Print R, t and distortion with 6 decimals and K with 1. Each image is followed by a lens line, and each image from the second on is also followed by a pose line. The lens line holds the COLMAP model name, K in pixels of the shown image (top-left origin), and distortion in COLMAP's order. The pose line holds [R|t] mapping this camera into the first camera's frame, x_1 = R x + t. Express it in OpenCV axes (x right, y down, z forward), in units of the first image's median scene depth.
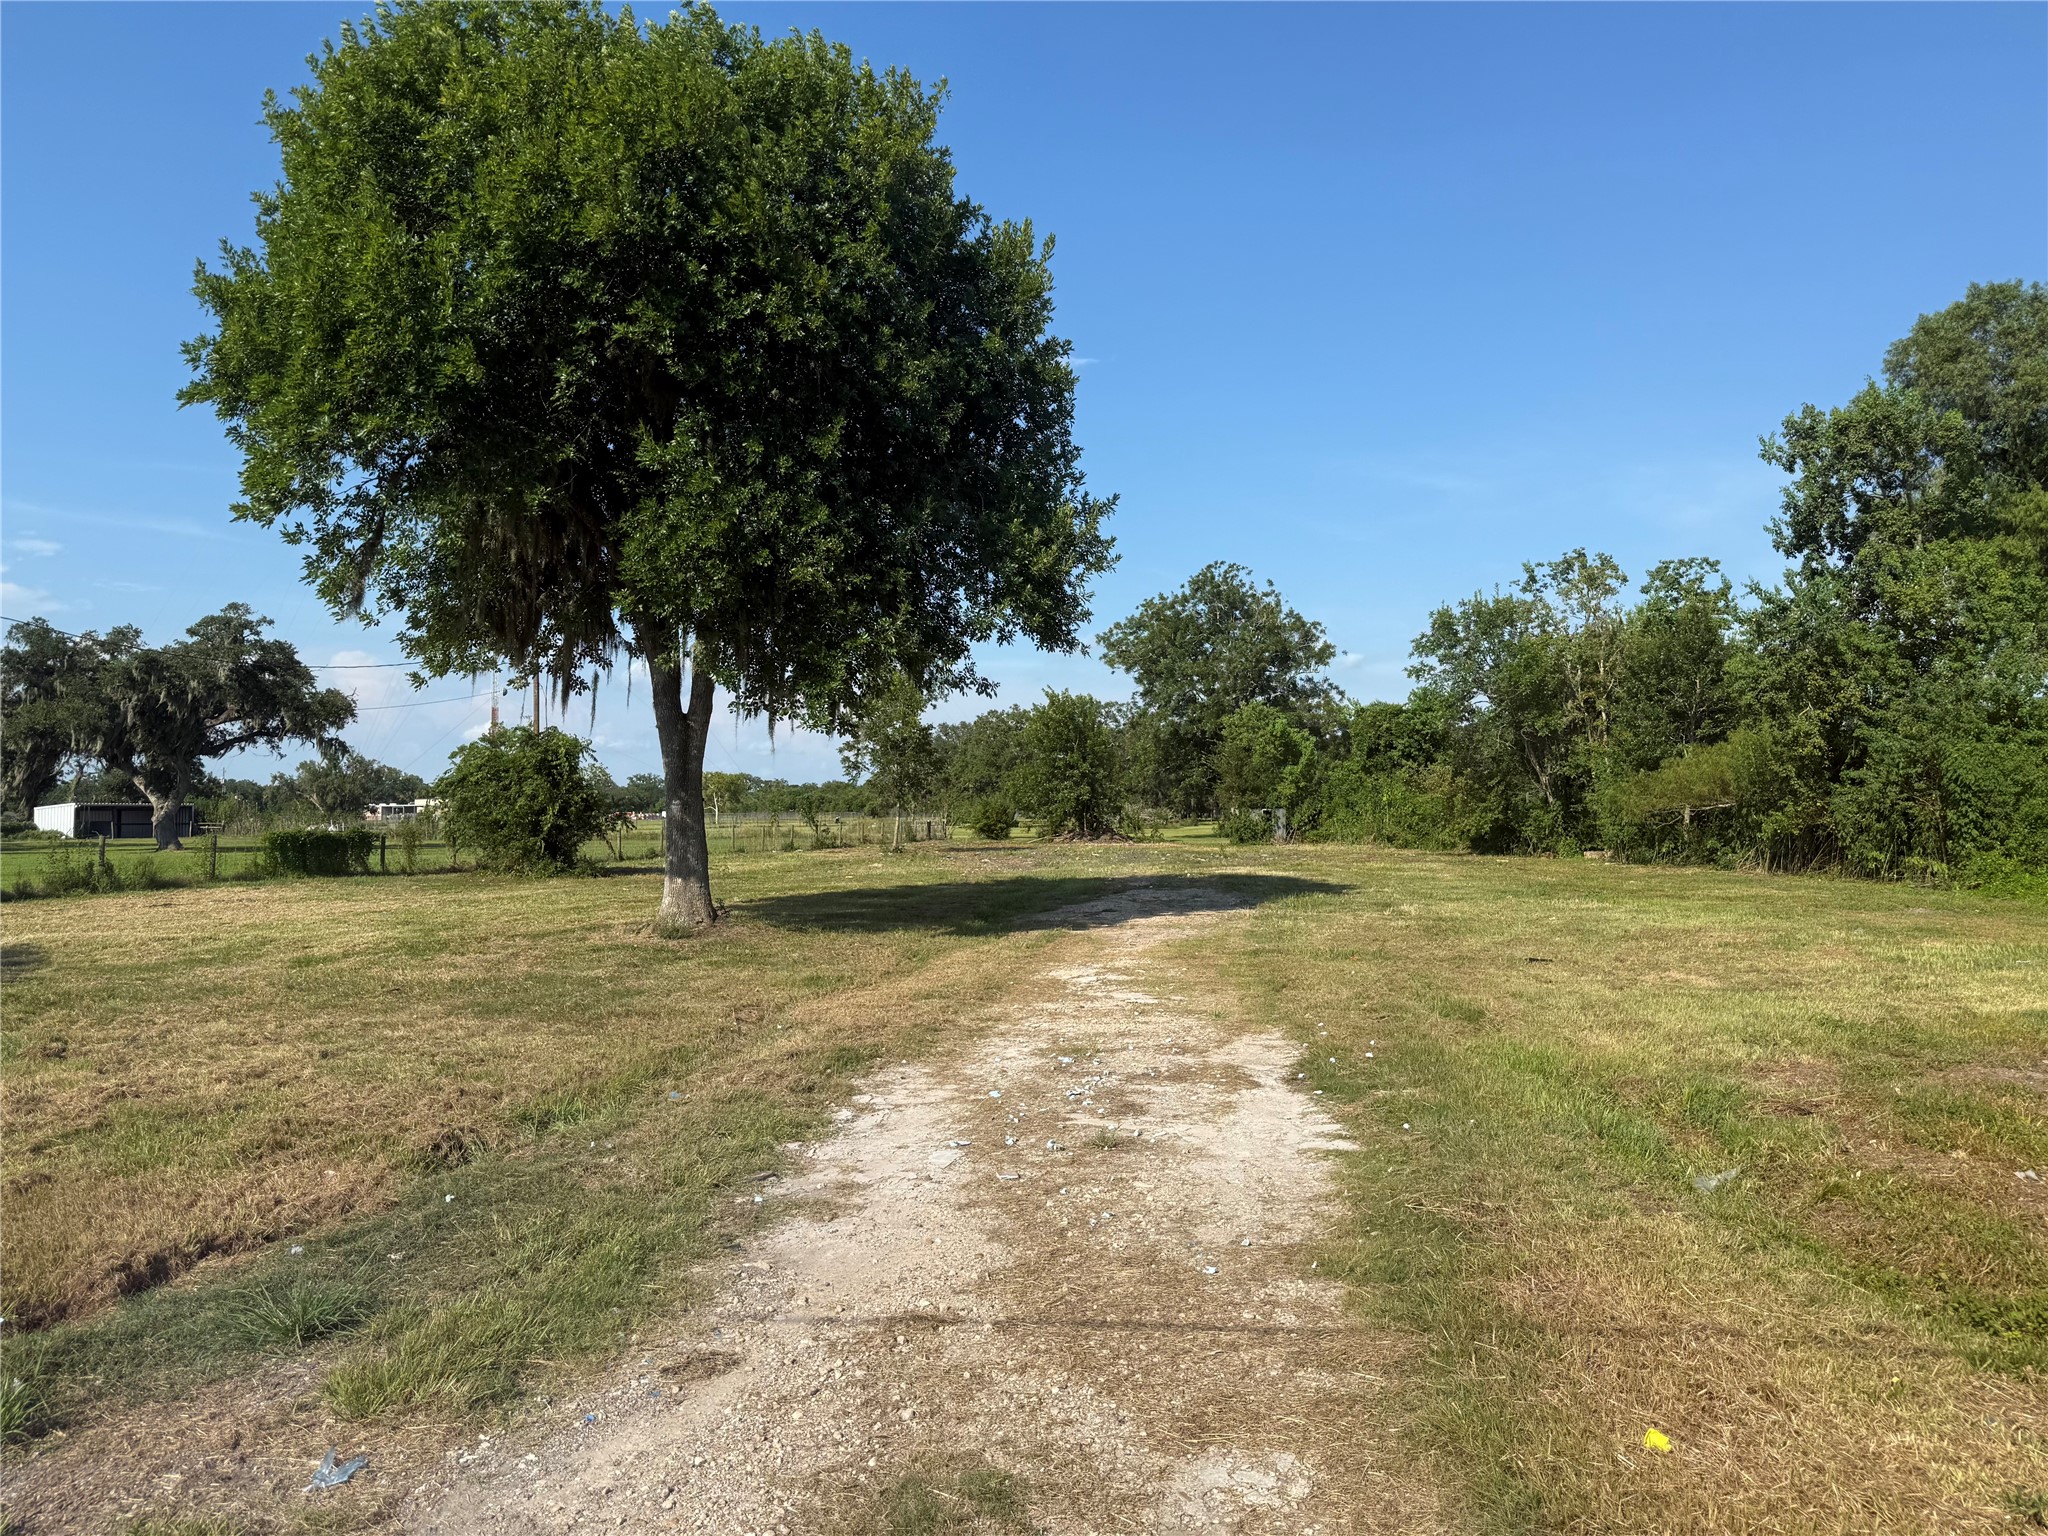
lens RADIAL K [[1455.7, 0, 984.8], [0, 1455.7, 776.0], [0, 0, 1]] dist [0.111711, -0.171884]
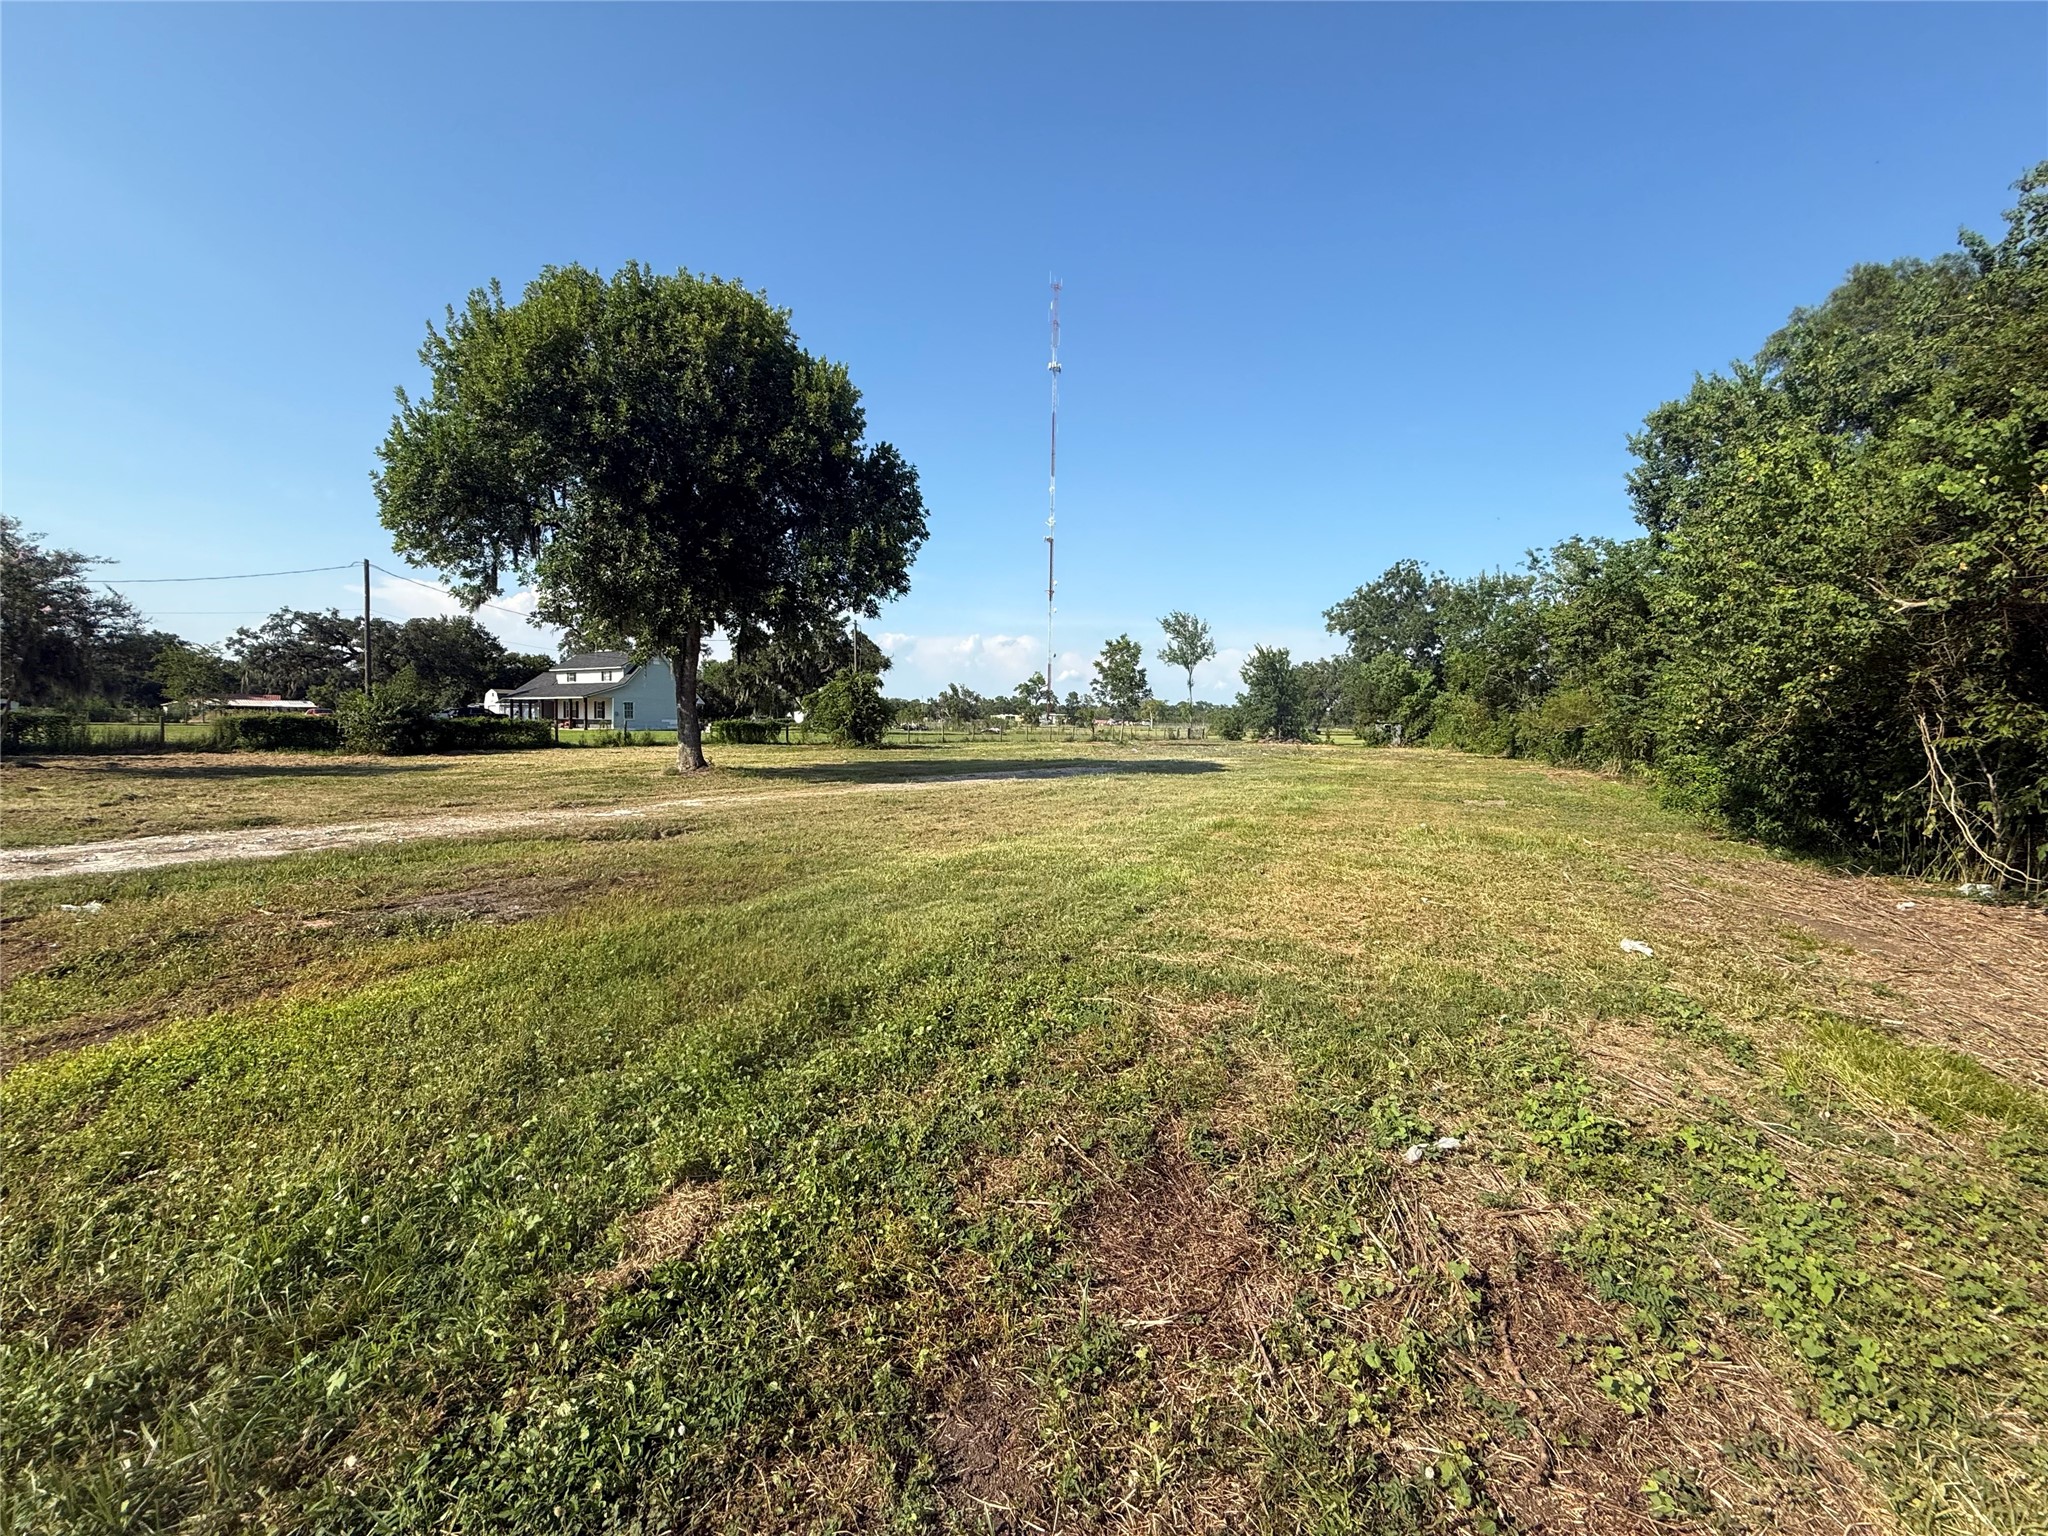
lens RADIAL K [[826.9, 0, 1001.3], [0, 826.9, 772.5], [0, 0, 1]] dist [0.008970, -0.000147]
pose [[0.913001, 0.044753, -0.405495, 0.368472], [-0.010252, 0.996168, 0.086861, 0.004469], [0.407828, -0.075147, 0.909961, 0.104822]]
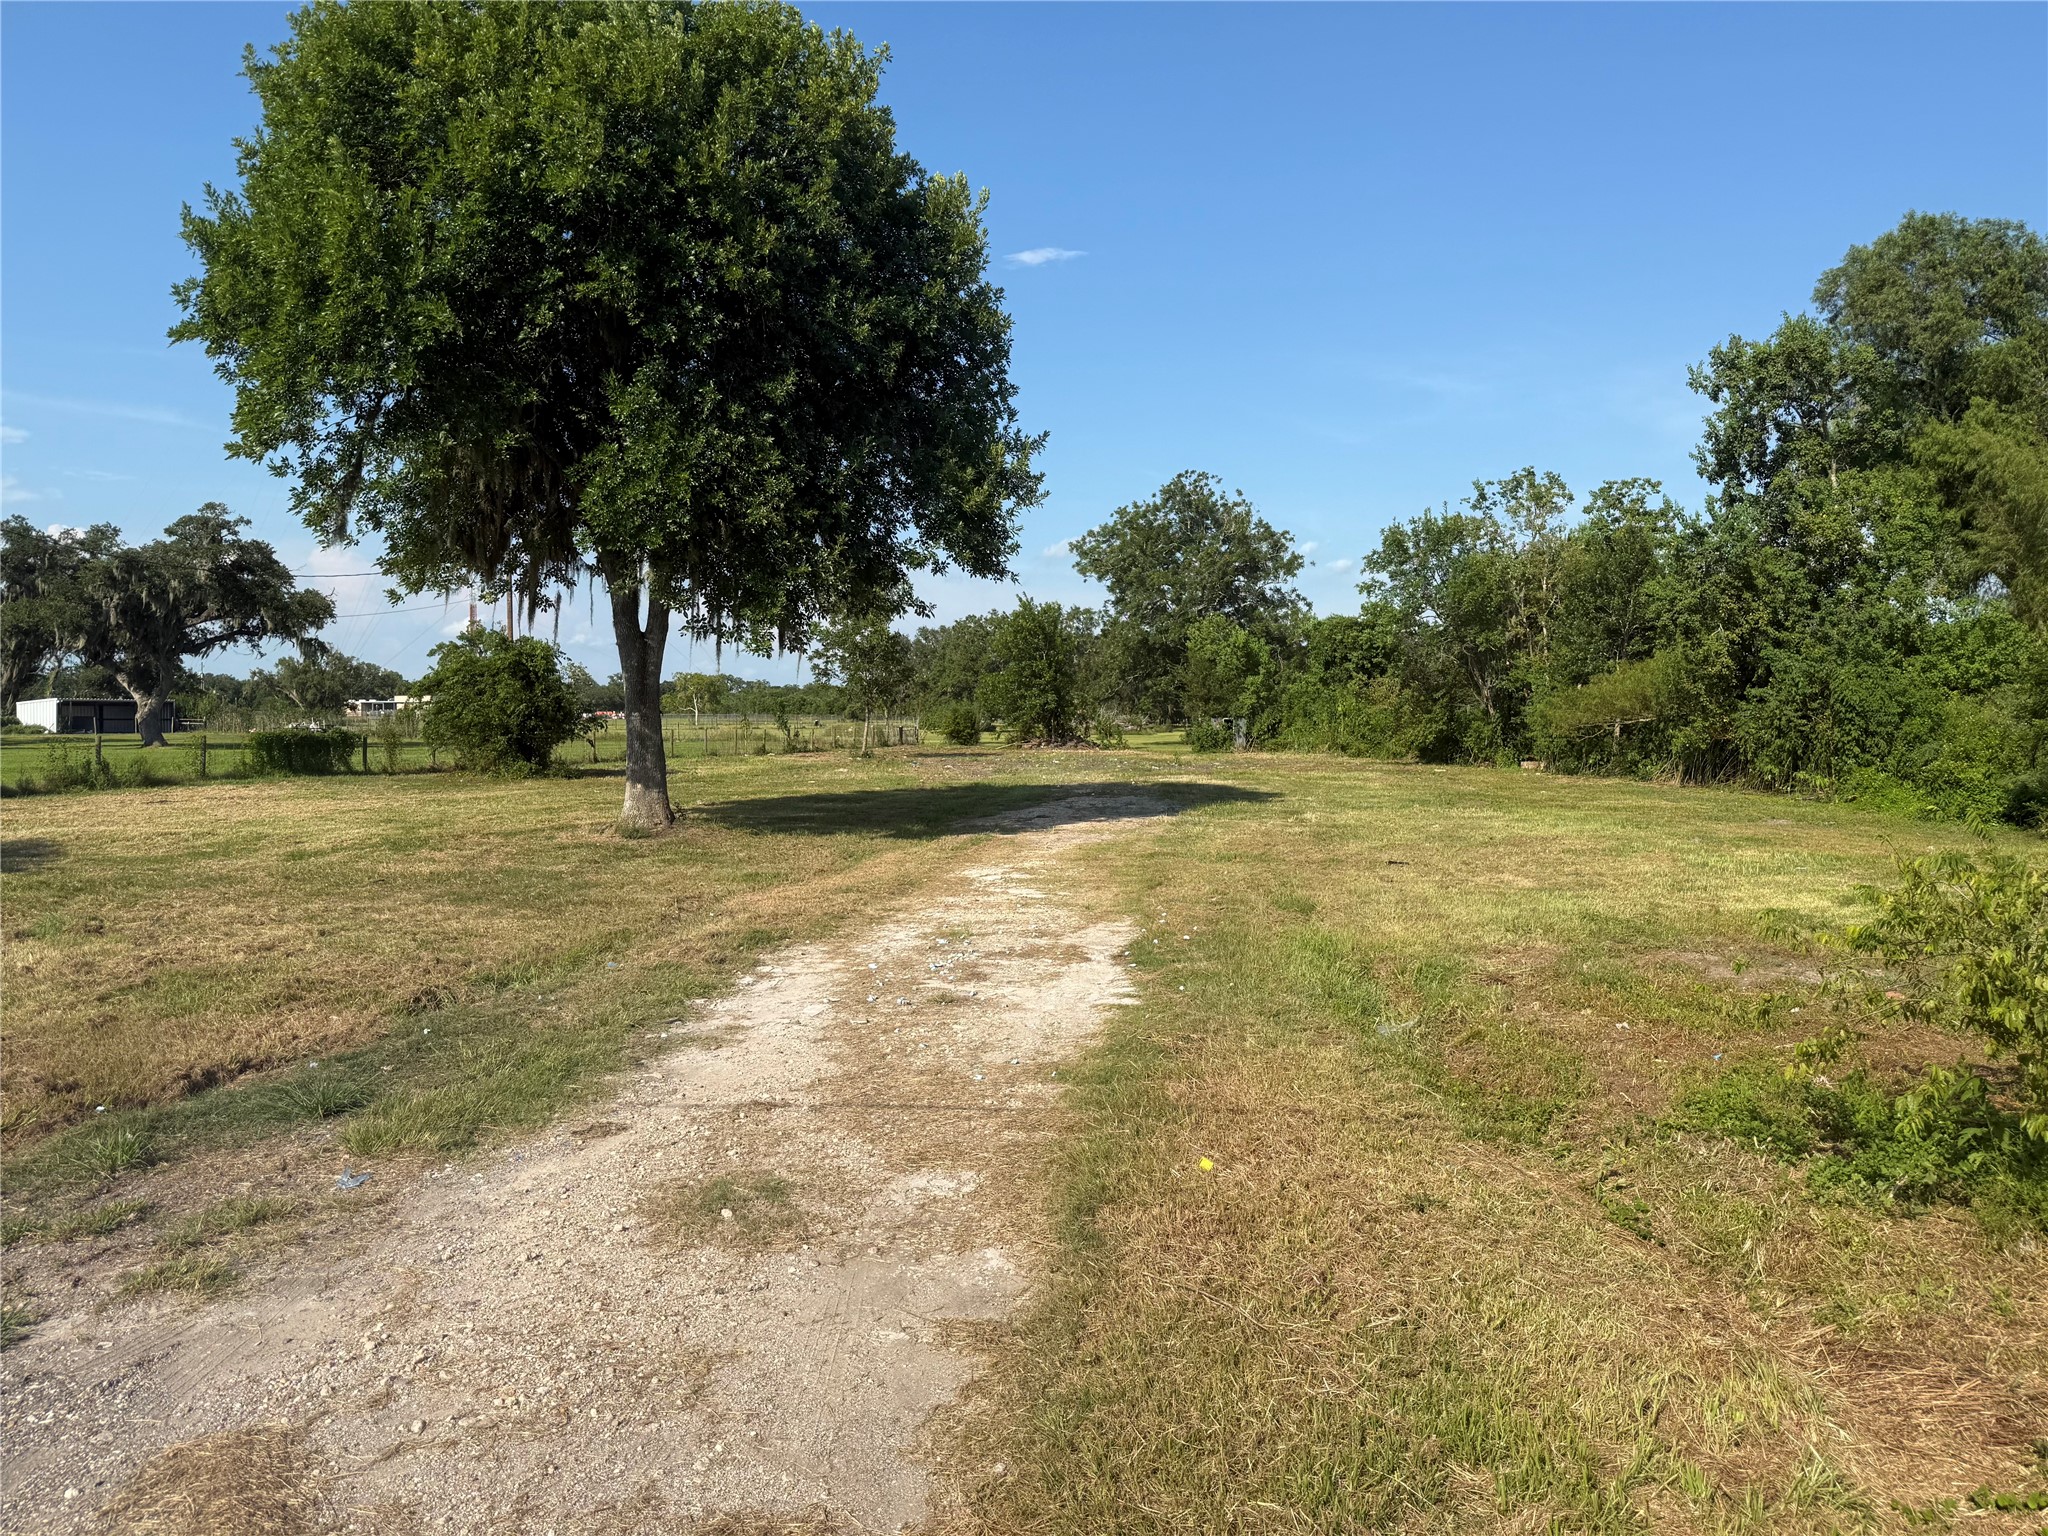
lens RADIAL K [[1455.7, 0, 984.8], [0, 1455.7, 776.0], [0, 0, 1]] dist [0.111711, -0.171884]
pose [[0.999889, 0.009164, 0.011754, 0.021388], [-0.009925, 0.997743, 0.066412, -0.006512], [-0.011119, -0.066521, 0.997723, -0.055663]]
